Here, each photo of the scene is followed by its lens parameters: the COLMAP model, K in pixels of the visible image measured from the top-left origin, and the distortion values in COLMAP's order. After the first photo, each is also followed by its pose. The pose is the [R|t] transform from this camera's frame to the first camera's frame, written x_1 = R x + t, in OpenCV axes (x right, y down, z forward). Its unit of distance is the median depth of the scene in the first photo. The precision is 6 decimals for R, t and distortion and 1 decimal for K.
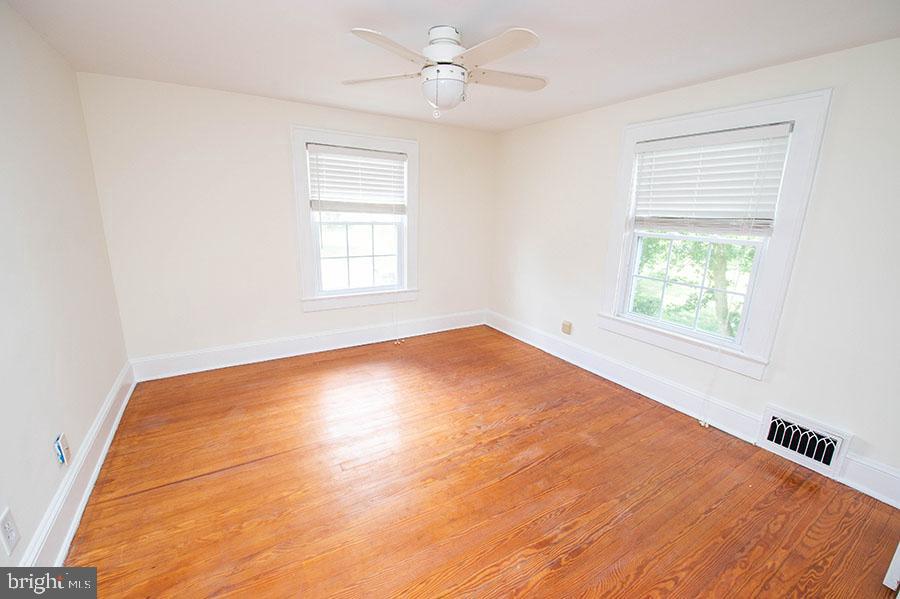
lens RADIAL K [[364.7, 0, 440.8], [0, 364.7, 297.4], [0, 0, 1]] dist [-0.016513, -0.002369]
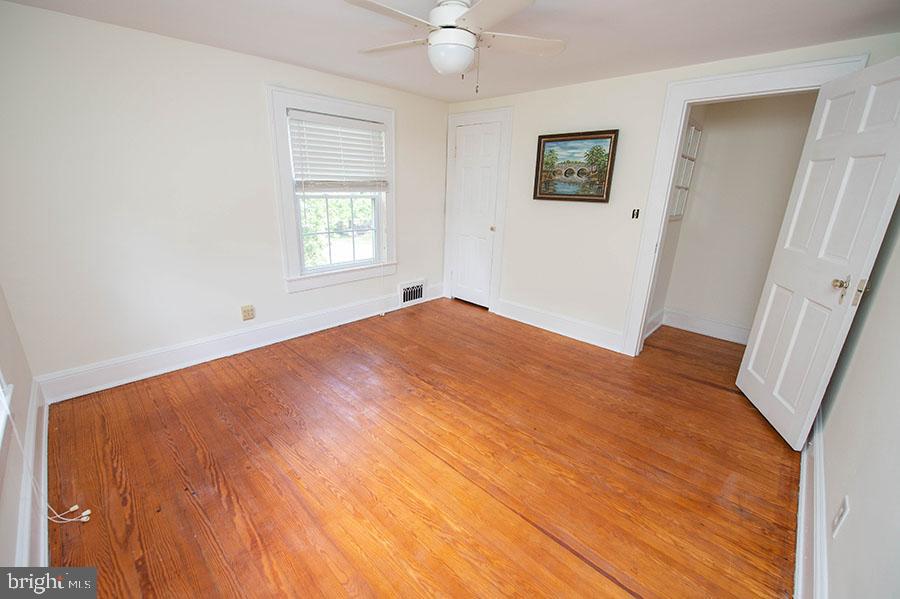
lens RADIAL K [[364.7, 0, 445.1], [0, 364.7, 304.3], [0, 0, 1]] dist [-0.016513, -0.002369]
pose [[-0.249179, -0.332261, 0.909677, -0.851341], [0.193497, 0.903285, 0.382929, -0.271855], [-0.948930, 0.271438, -0.160788, 1.069392]]
